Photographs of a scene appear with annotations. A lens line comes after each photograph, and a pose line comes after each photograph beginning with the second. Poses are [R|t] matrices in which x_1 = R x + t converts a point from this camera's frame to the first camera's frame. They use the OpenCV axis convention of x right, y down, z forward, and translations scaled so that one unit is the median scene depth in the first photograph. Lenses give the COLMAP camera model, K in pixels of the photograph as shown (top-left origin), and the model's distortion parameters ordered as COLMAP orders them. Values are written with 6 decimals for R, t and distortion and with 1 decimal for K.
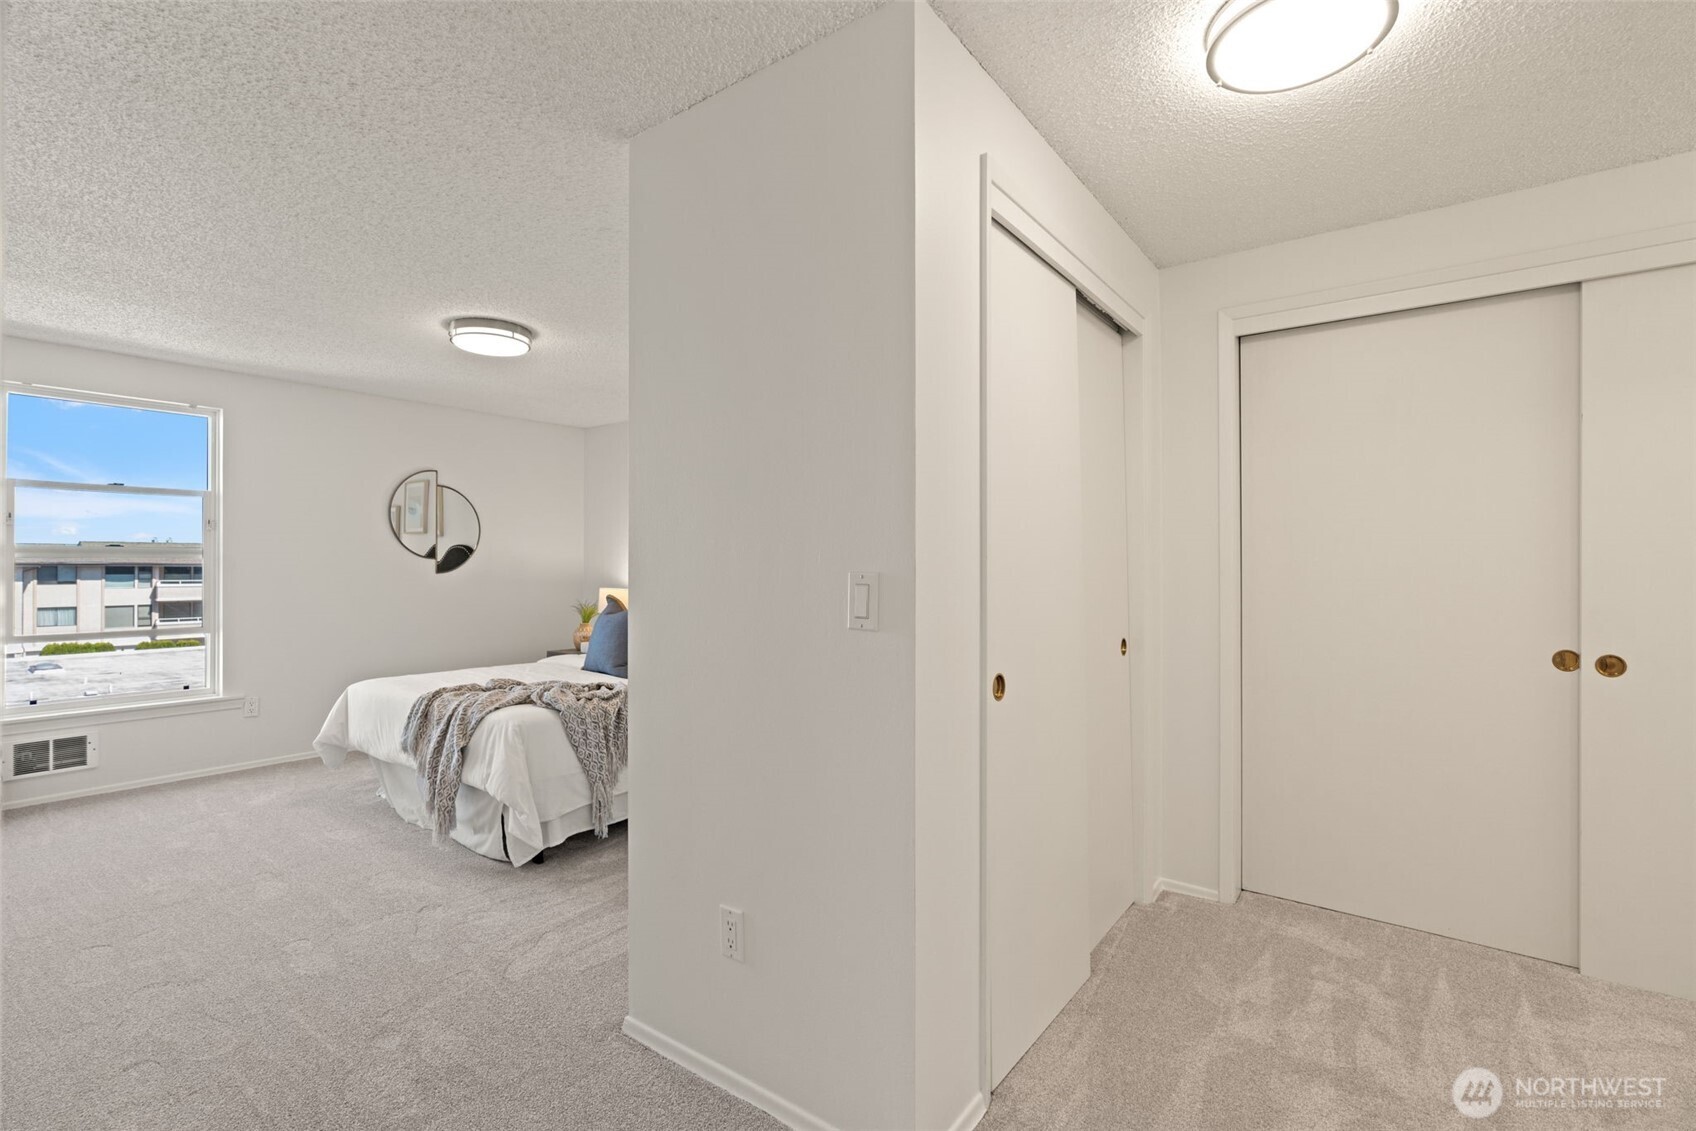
lens RADIAL K [[765.7, 0, 854.1], [0, 765.7, 558.8], [0, 0, 1]] dist [-0.013106, 0.002244]
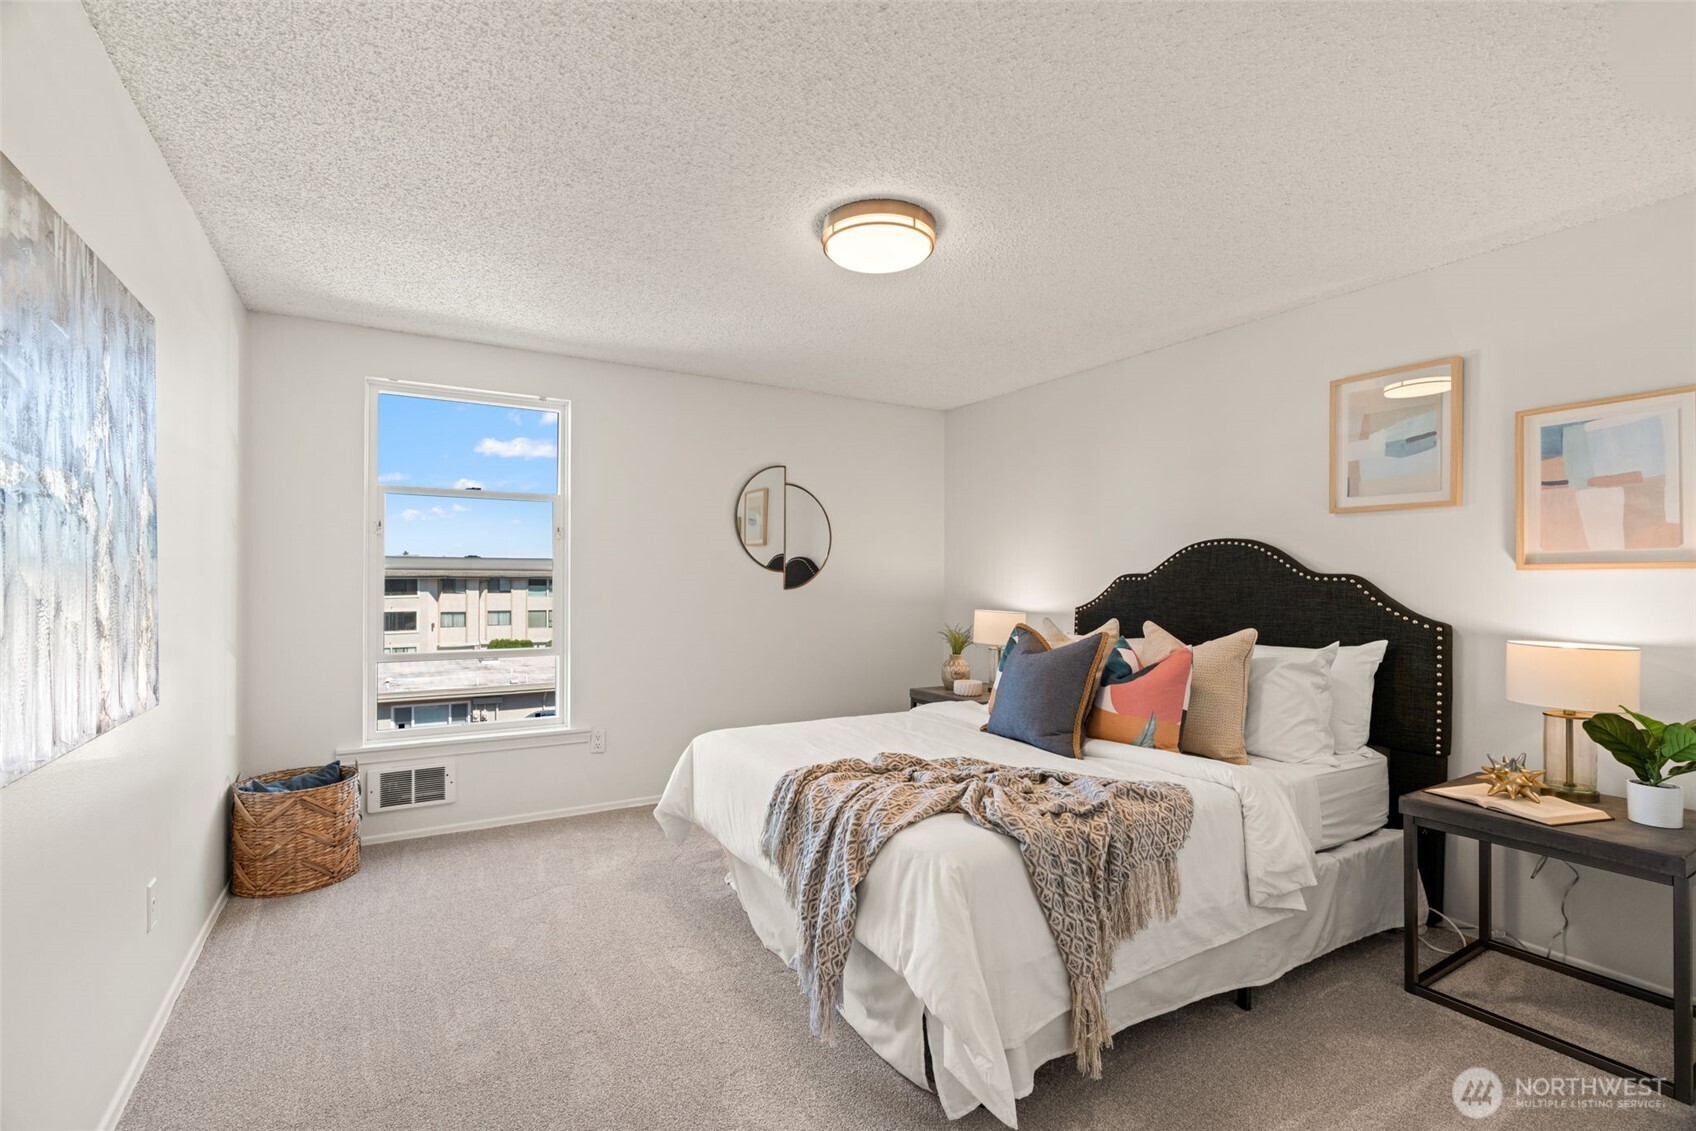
lens RADIAL K [[765.7, 0, 863.2], [0, 765.7, 569.3], [0, 0, 1]] dist [-0.013106, 0.002244]
pose [[0.933077, -0.001790, -0.359671, -0.276209], [-0.000049, 0.999987, -0.005105, 0.002851], [0.359676, 0.004781, 0.933065, 0.414325]]
